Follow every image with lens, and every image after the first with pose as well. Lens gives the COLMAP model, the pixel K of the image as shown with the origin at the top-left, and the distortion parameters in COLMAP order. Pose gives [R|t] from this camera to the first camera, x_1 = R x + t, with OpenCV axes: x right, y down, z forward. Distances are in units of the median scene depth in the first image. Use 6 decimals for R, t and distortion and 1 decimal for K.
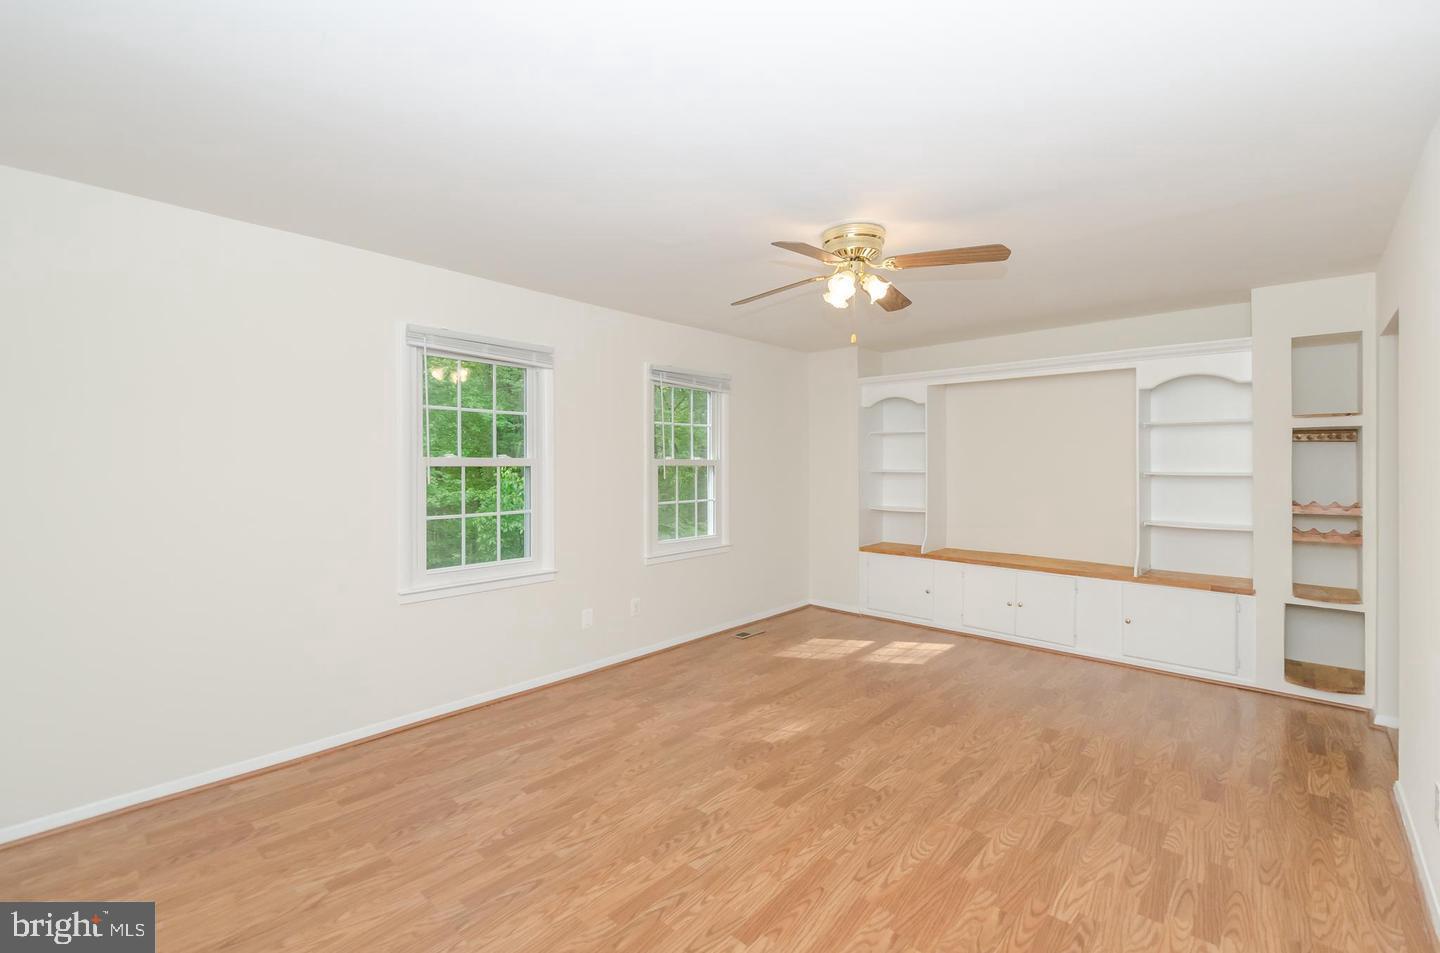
lens RADIAL K [[627.2, 0, 714.7], [0, 627.2, 471.8], [0, 0, 1]] dist [0.029623, -0.009523]
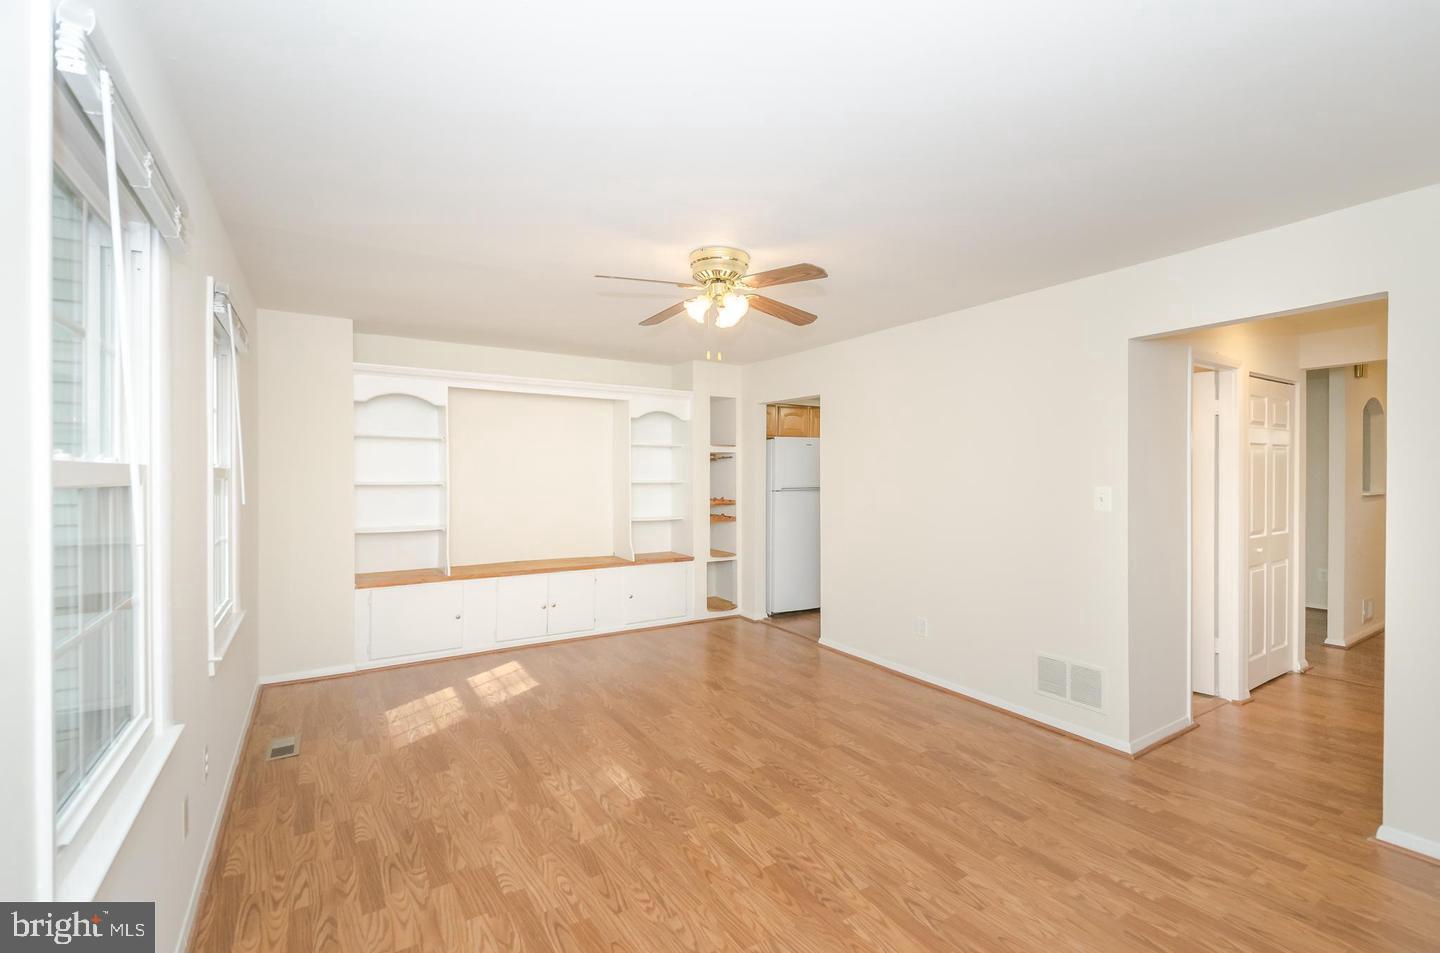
lens RADIAL K [[627.2, 0, 731.2], [0, 627.2, 468.5], [0, 0, 1]] dist [0.029623, -0.009523]
pose [[0.249743, 0.008257, 0.968277, -0.592660], [0.011520, 0.999868, -0.011498, -0.008701], [-0.968244, 0.014026, 0.249615, 0.537884]]
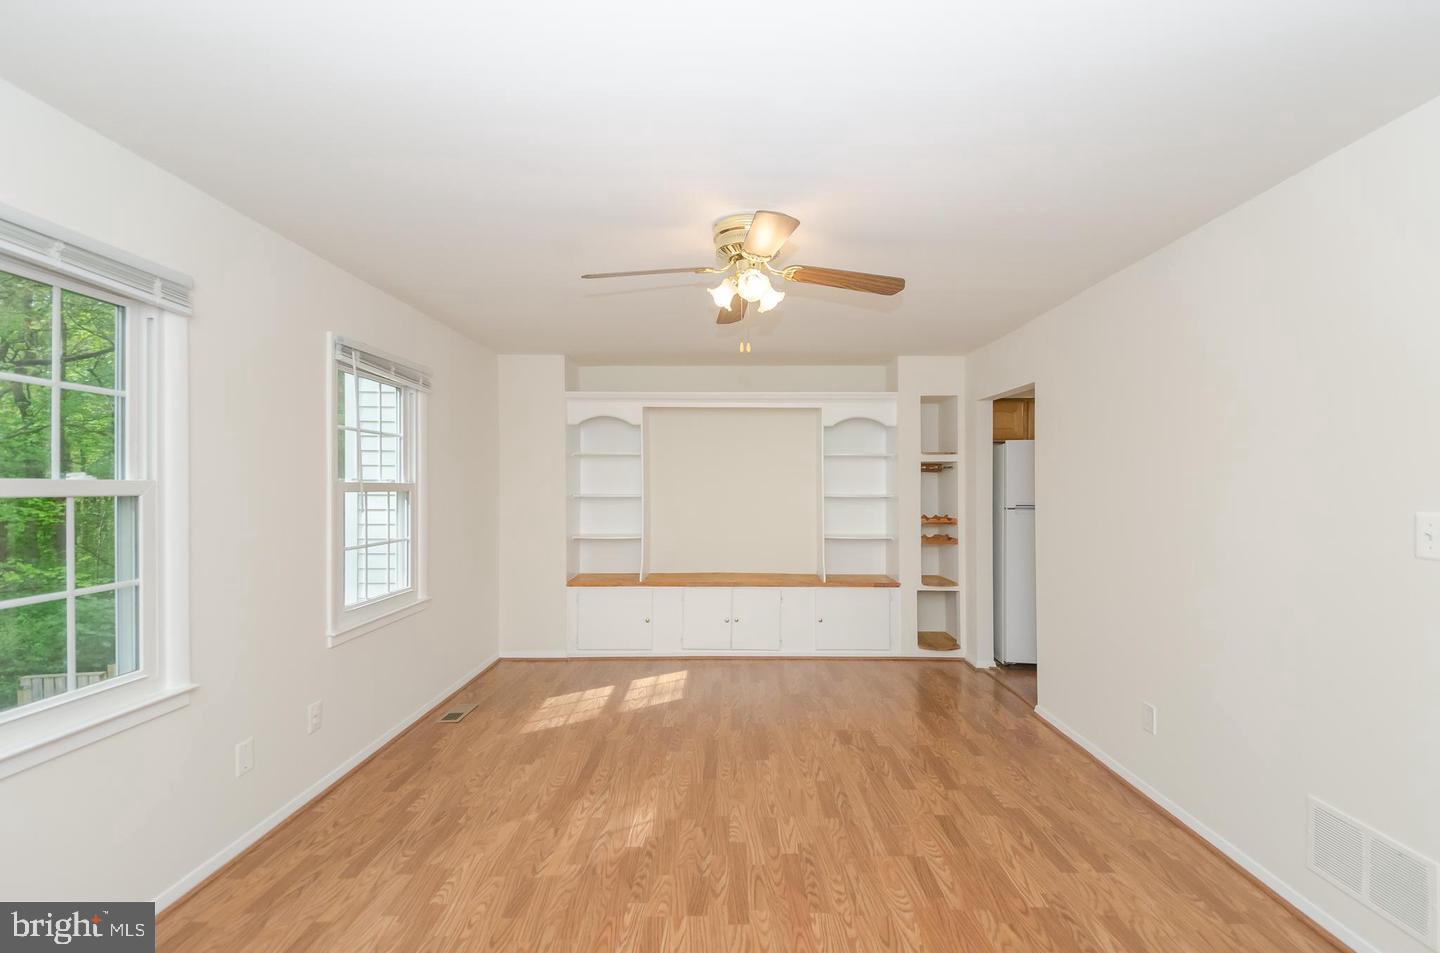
lens RADIAL K [[627.2, 0, 739.3], [0, 627.2, 483.6], [0, 0, 1]] dist [0.029623, -0.009523]
pose [[0.728836, 0.002944, 0.684682, -0.293249], [0.009131, 0.999860, -0.014019, -0.006331], [-0.684627, 0.016469, 0.728708, 0.275128]]
